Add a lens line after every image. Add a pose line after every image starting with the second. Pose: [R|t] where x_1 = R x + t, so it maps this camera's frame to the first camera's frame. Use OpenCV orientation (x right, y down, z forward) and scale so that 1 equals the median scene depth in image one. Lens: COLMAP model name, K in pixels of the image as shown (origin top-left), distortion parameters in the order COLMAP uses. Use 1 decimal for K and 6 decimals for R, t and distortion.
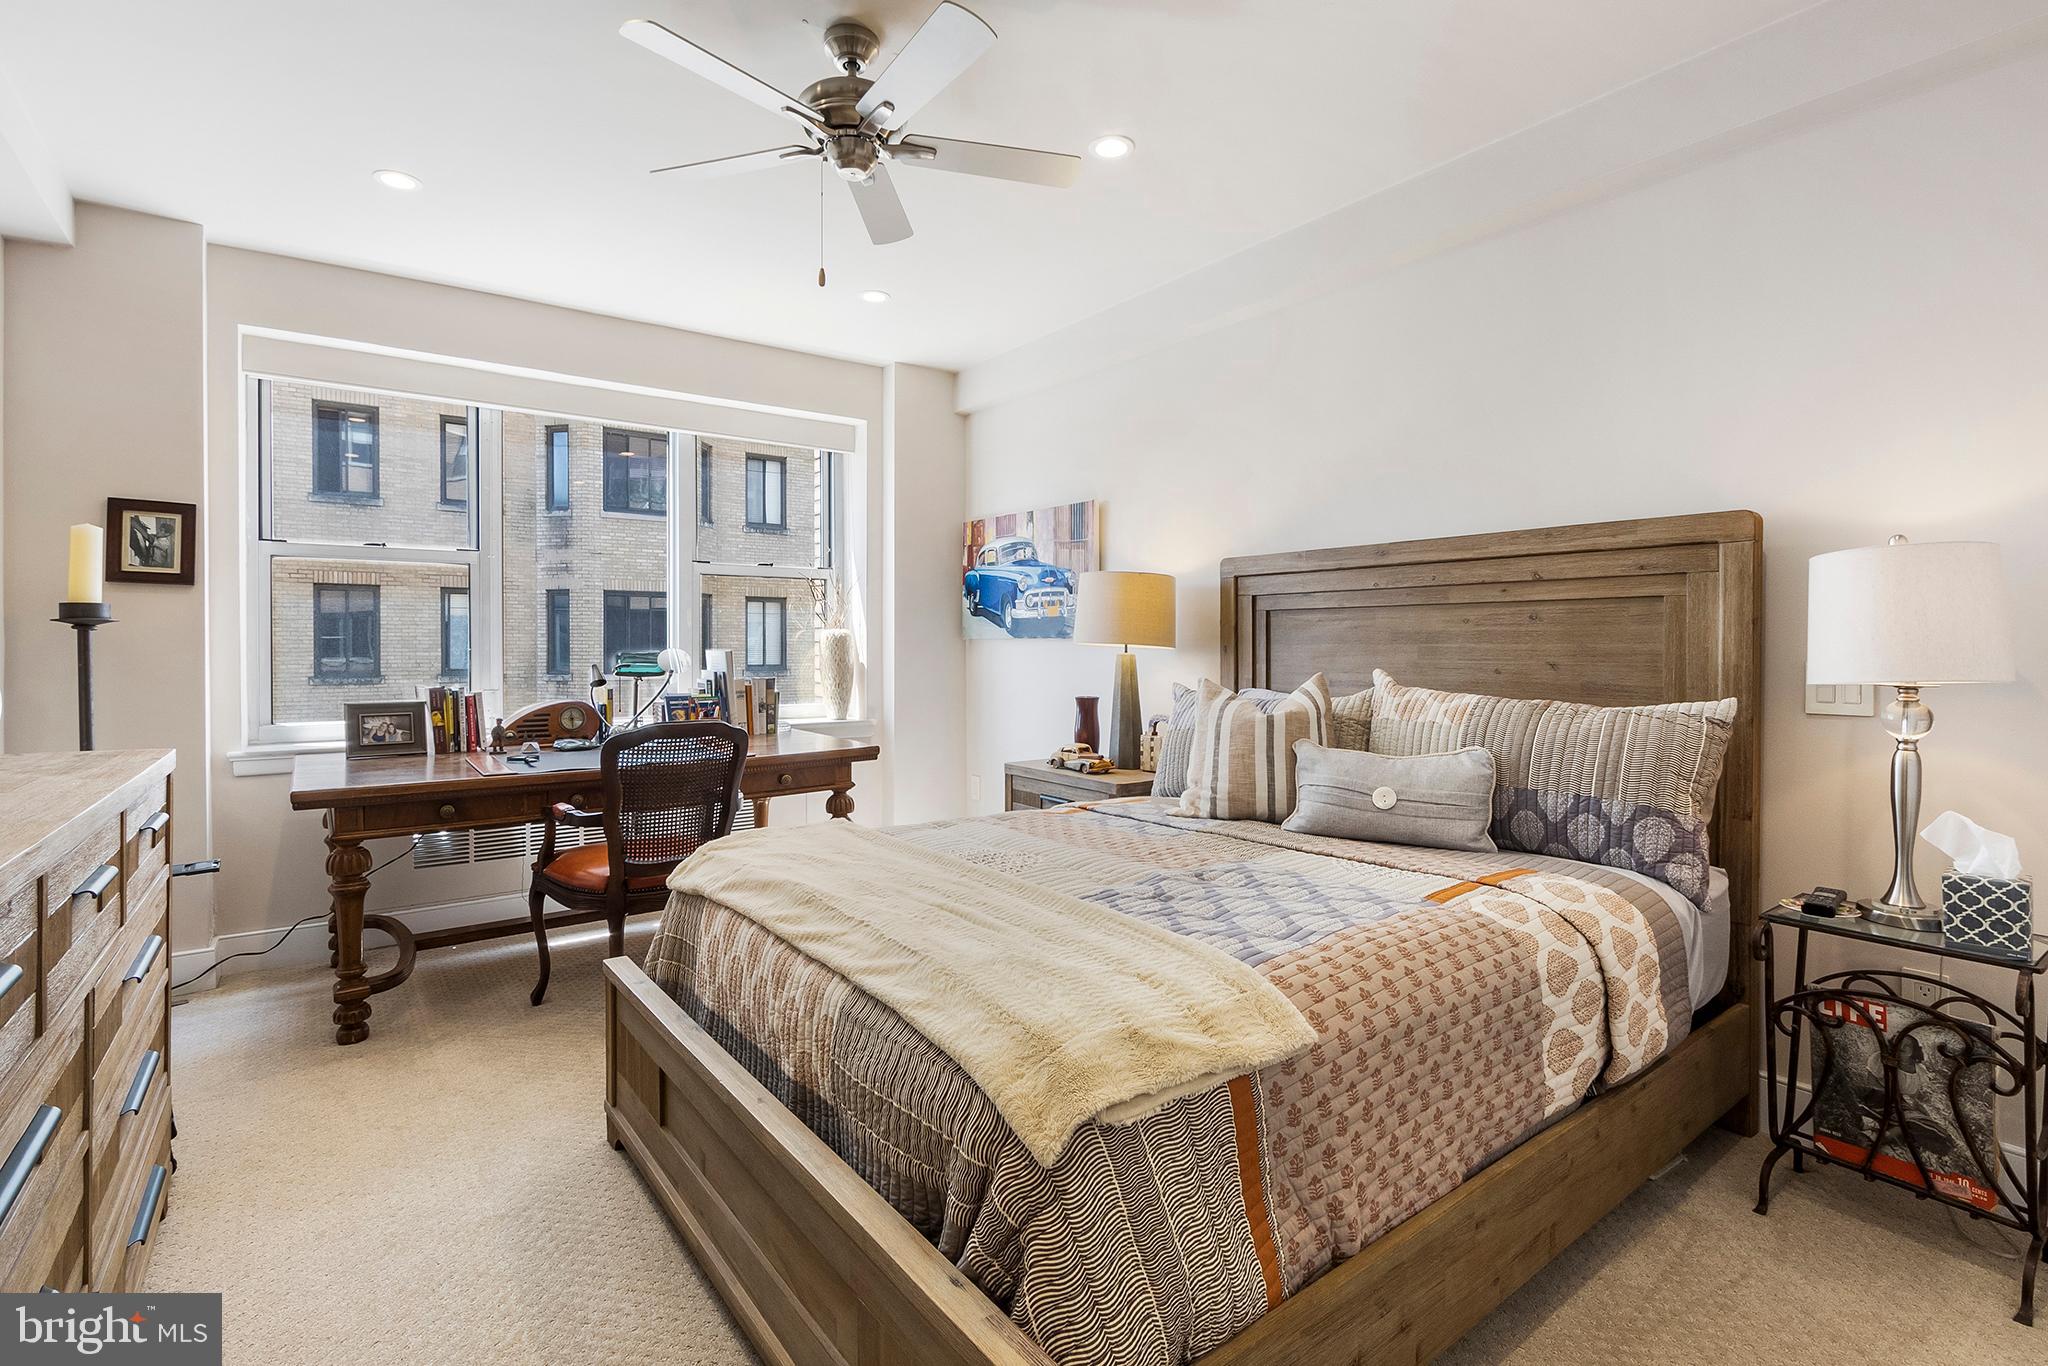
lens RADIAL K [[943.9, 0, 1020.7], [0, 943.9, 657.9], [0, 0, 1]] dist [0.011523, 0.000070]
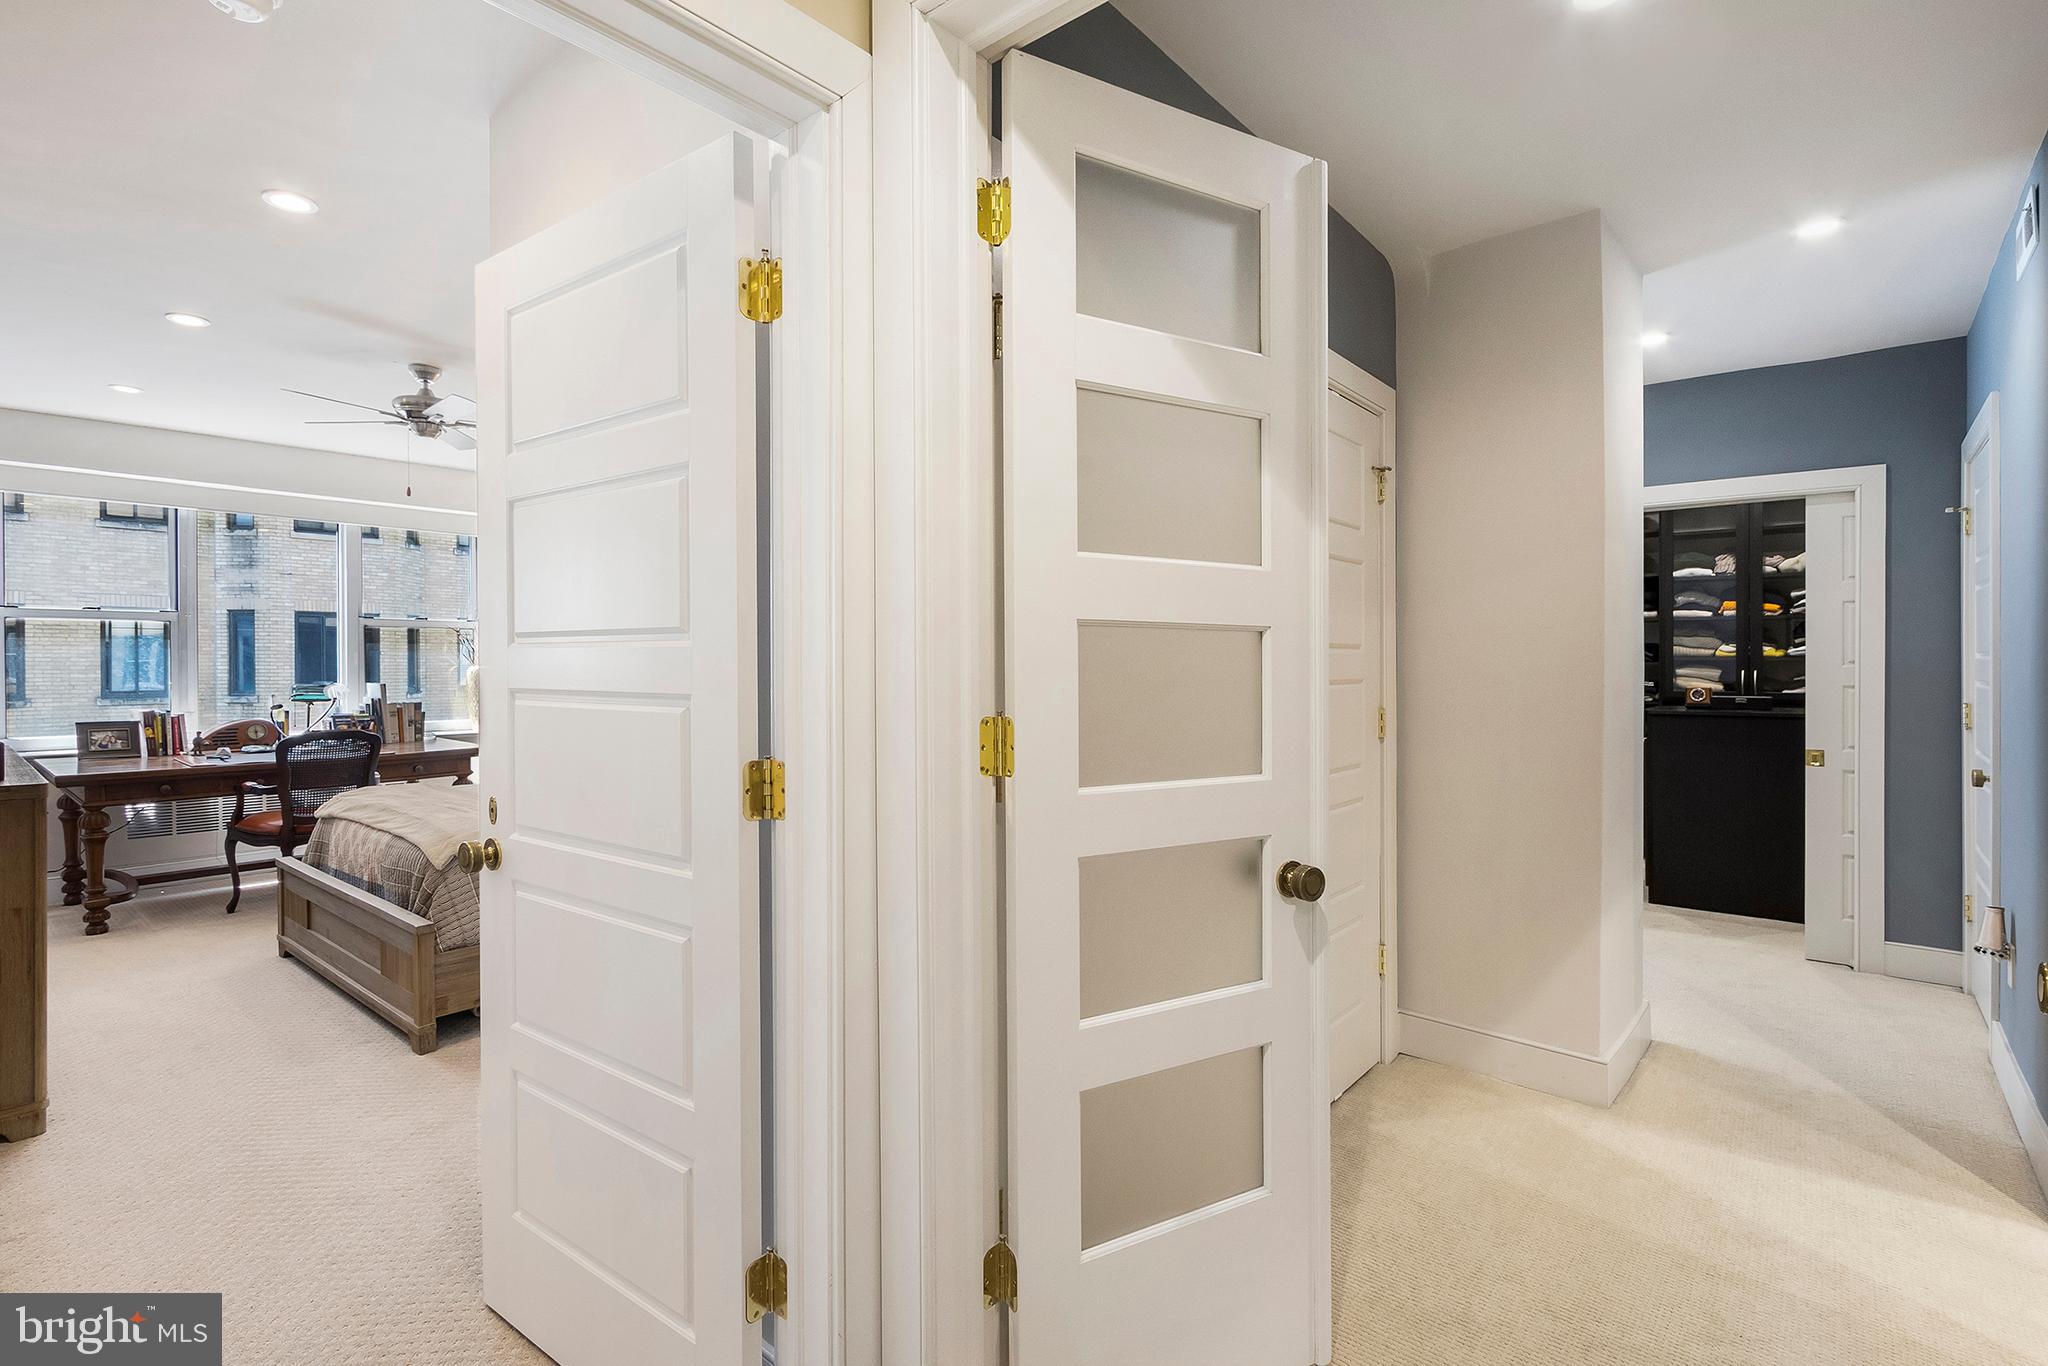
lens RADIAL K [[948.9, 0, 1028.3], [0, 948.9, 675.5], [0, 0, 1]] dist [0.003316, 0.000023]
pose [[0.971956, -0.001594, 0.235159, 0.356968], [0.001095, 0.999997, 0.002252, -0.025502], [-0.235162, -0.001932, 0.971954, -0.743405]]
